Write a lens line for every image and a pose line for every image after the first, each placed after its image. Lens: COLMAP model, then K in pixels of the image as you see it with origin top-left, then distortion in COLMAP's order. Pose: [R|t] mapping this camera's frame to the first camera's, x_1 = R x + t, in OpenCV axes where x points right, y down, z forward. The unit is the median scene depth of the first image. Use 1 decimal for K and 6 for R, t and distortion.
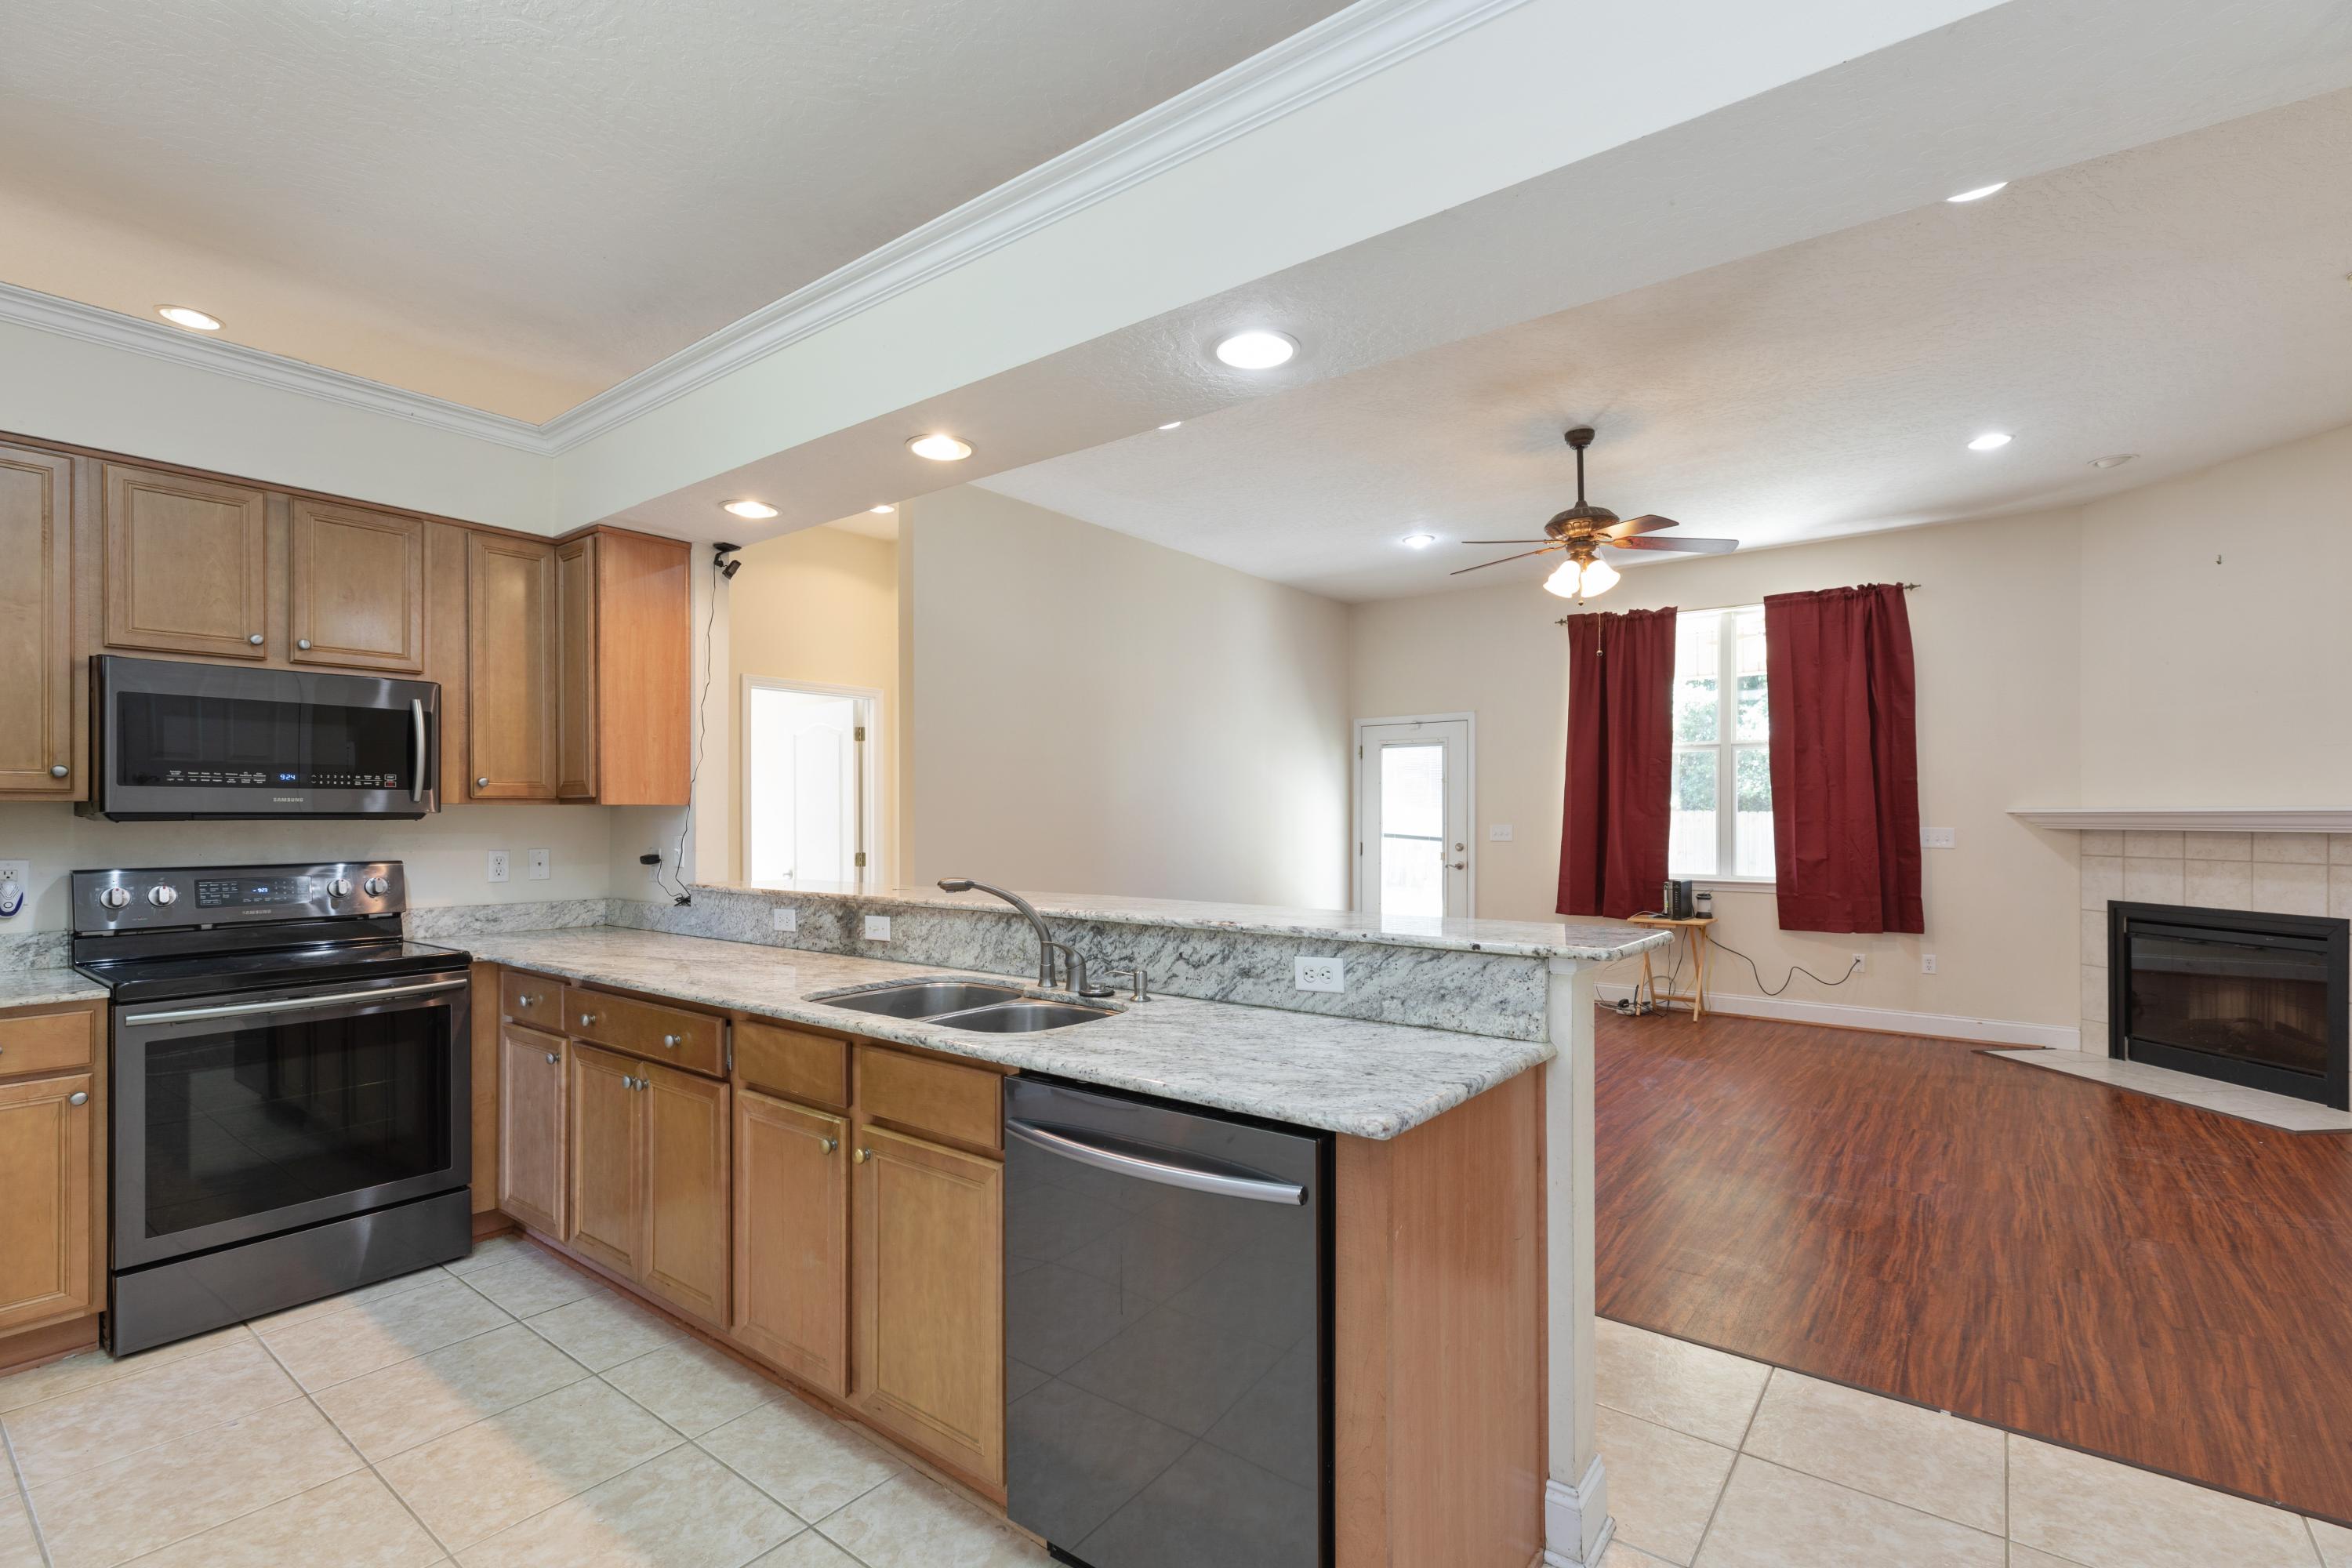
lens RADIAL K [[1064.6, 0, 1175.9], [0, 1064.6, 811.5], [0, 0, 1]] dist [0.009503, -0.002060]
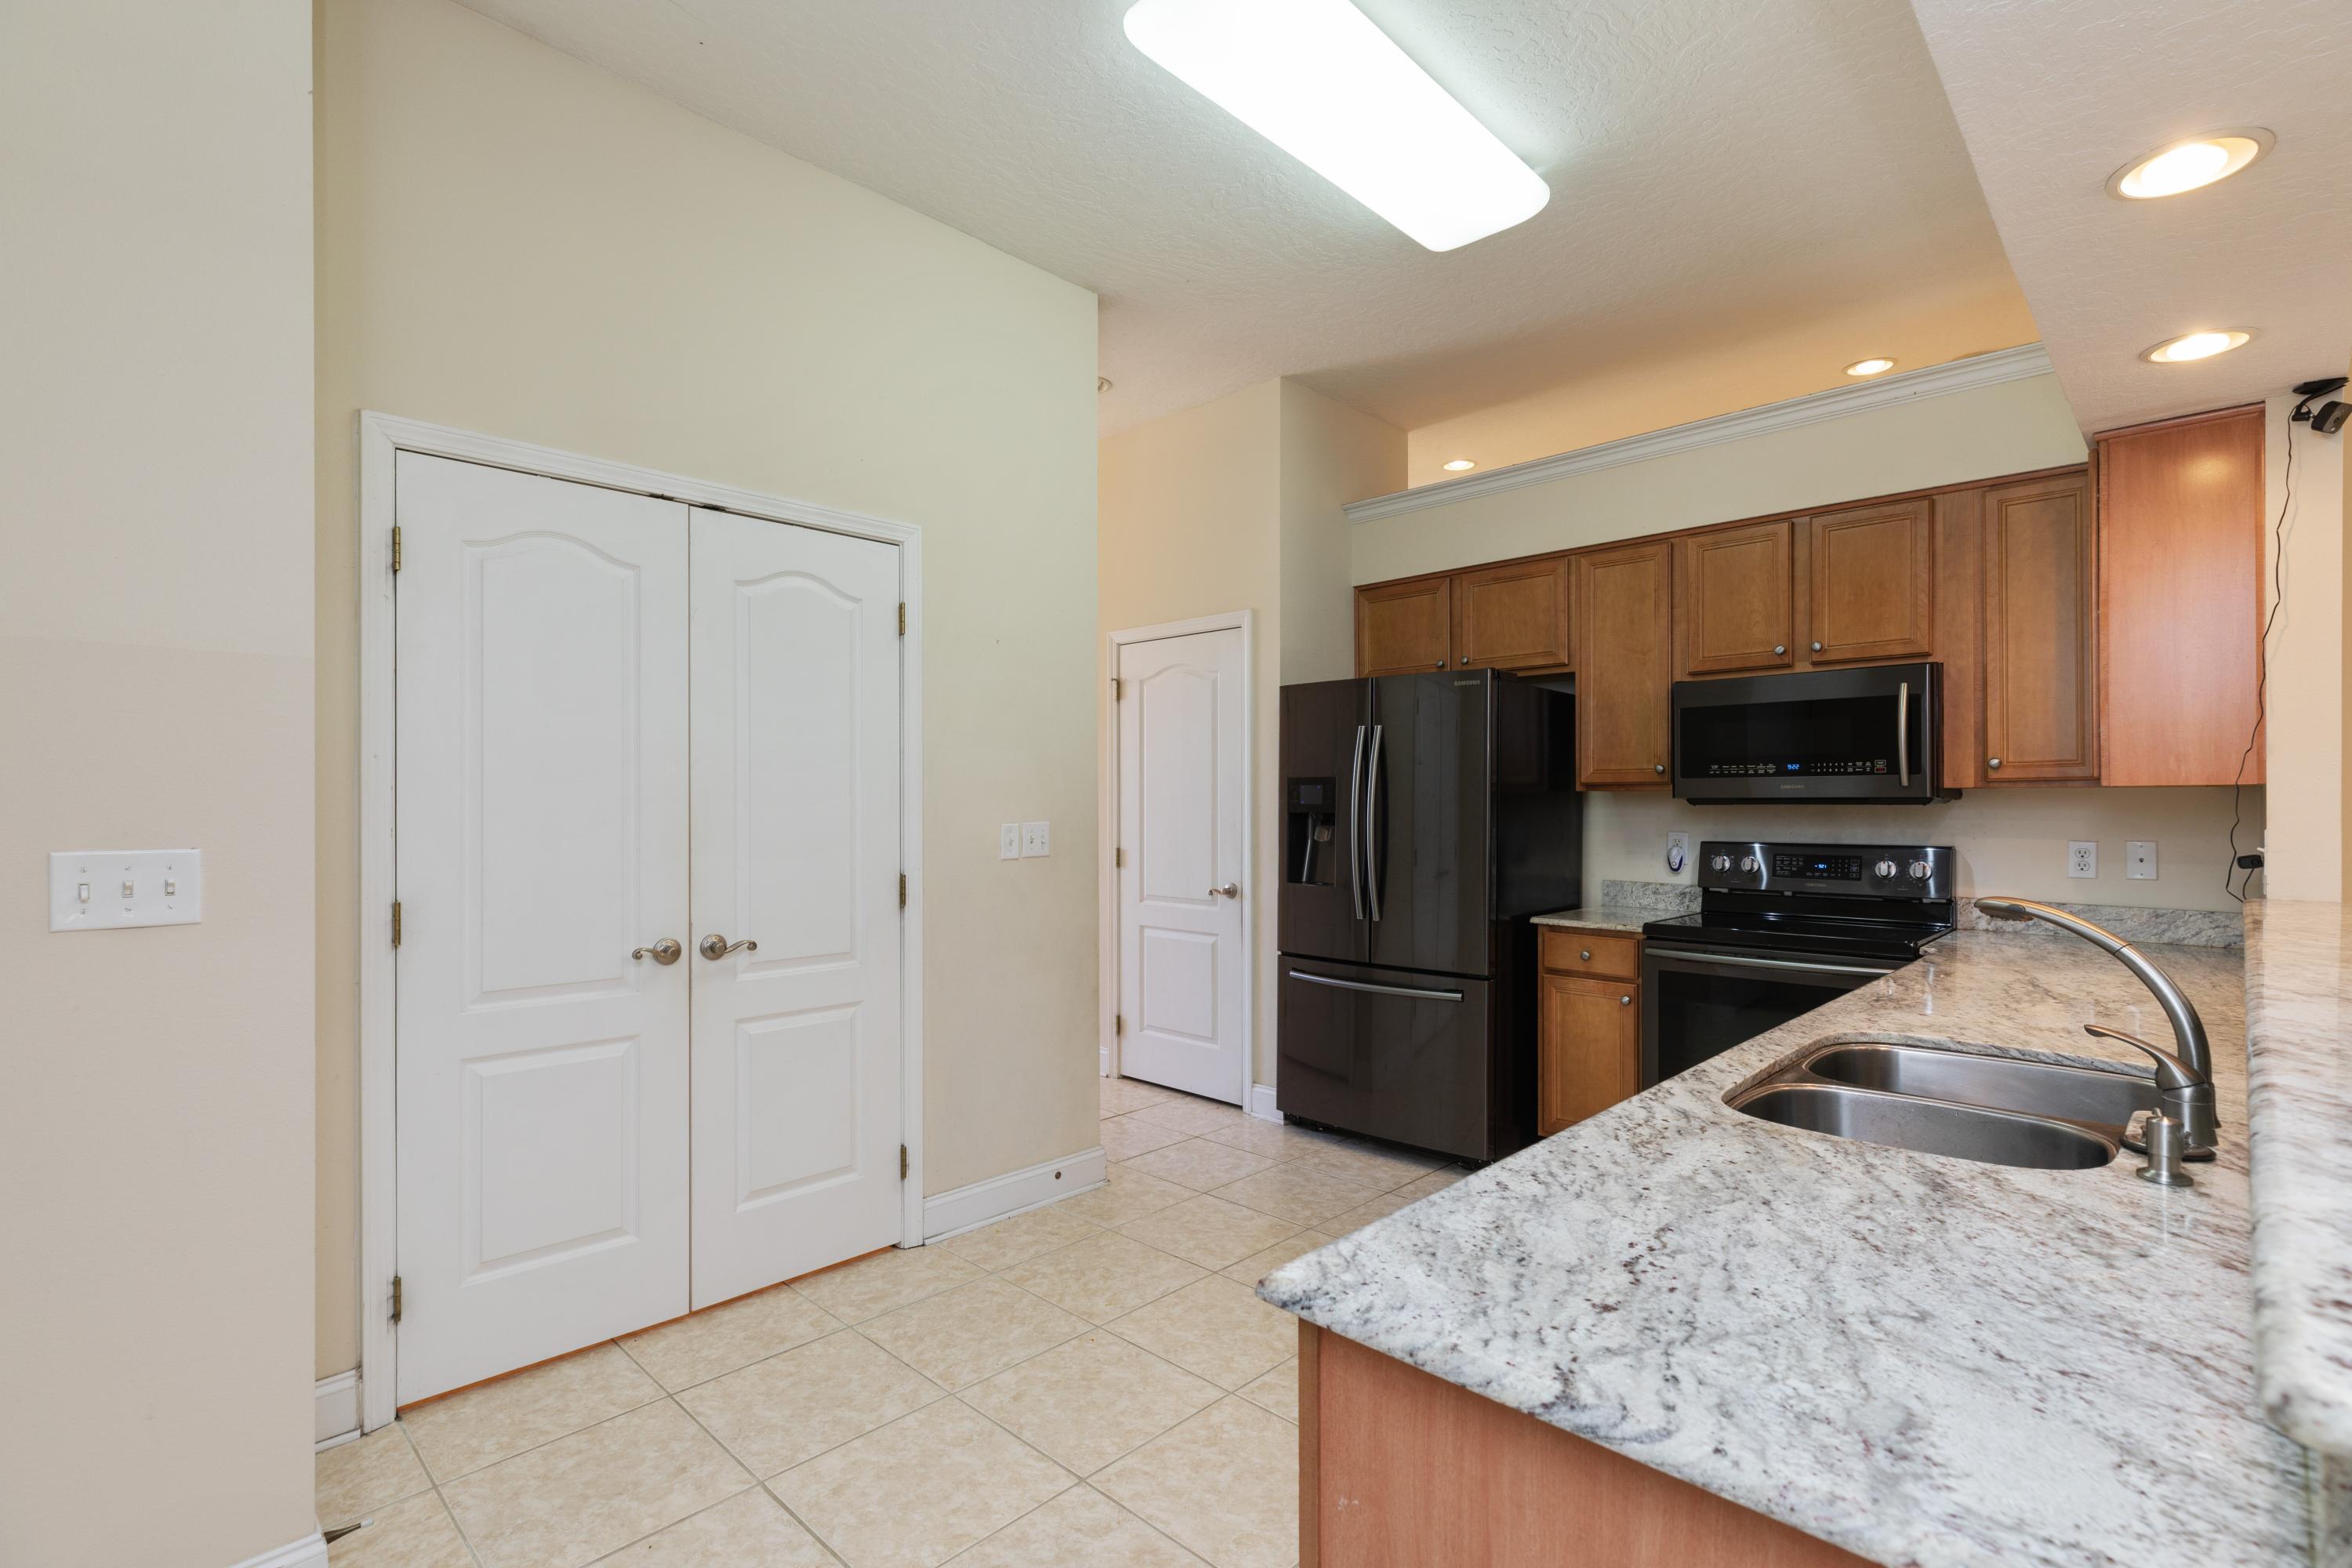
lens RADIAL K [[1064.6, 0, 1159.8], [0, 1064.6, 813.6], [0, 0, 1]] dist [0.009503, -0.002060]
pose [[-0.116362, 0.009698, -0.993159, 0.360402], [0.003111, 0.999951, 0.009400, 0.004649], [0.993202, -0.001996, -0.116387, 0.438861]]
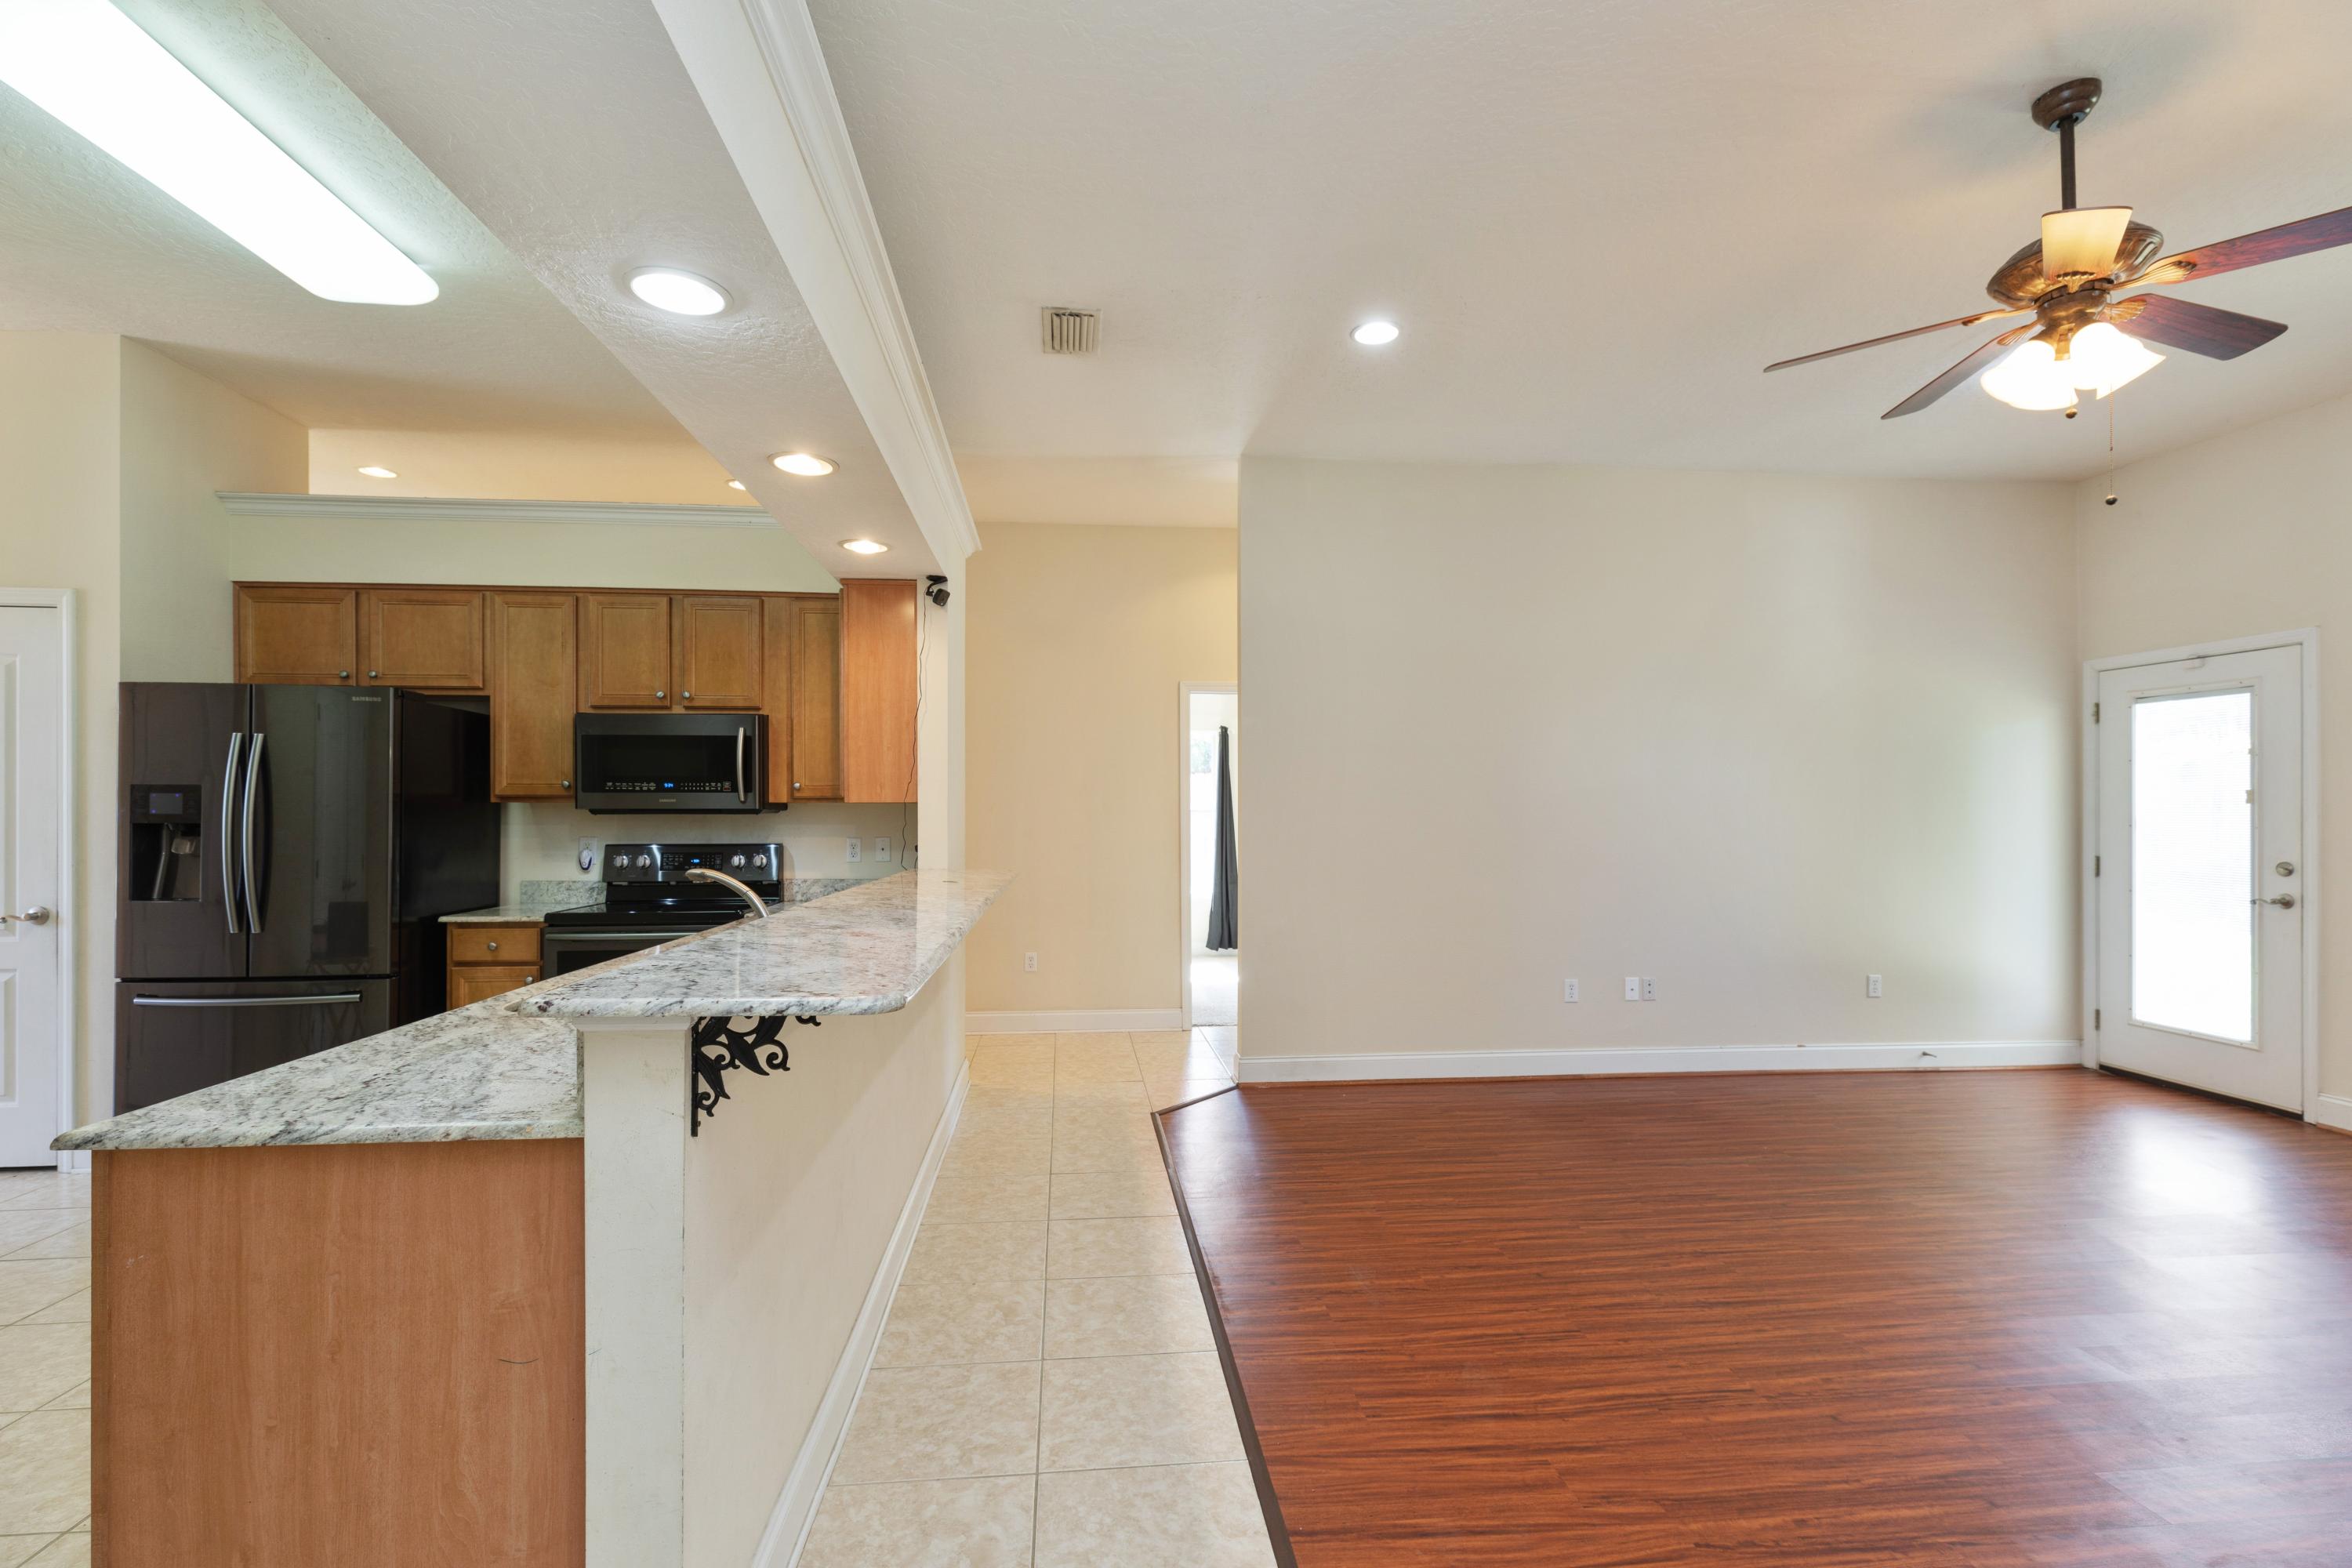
lens RADIAL K [[1064.6, 0, 1169.2], [0, 1064.6, 808.7], [0, 0, 1]] dist [0.009503, -0.002060]
pose [[0.688252, -0.001427, -0.725470, 0.689602], [0.001252, 0.999999, -0.000779, 0.002419], [0.725470, -0.000372, 0.688253, 0.459420]]
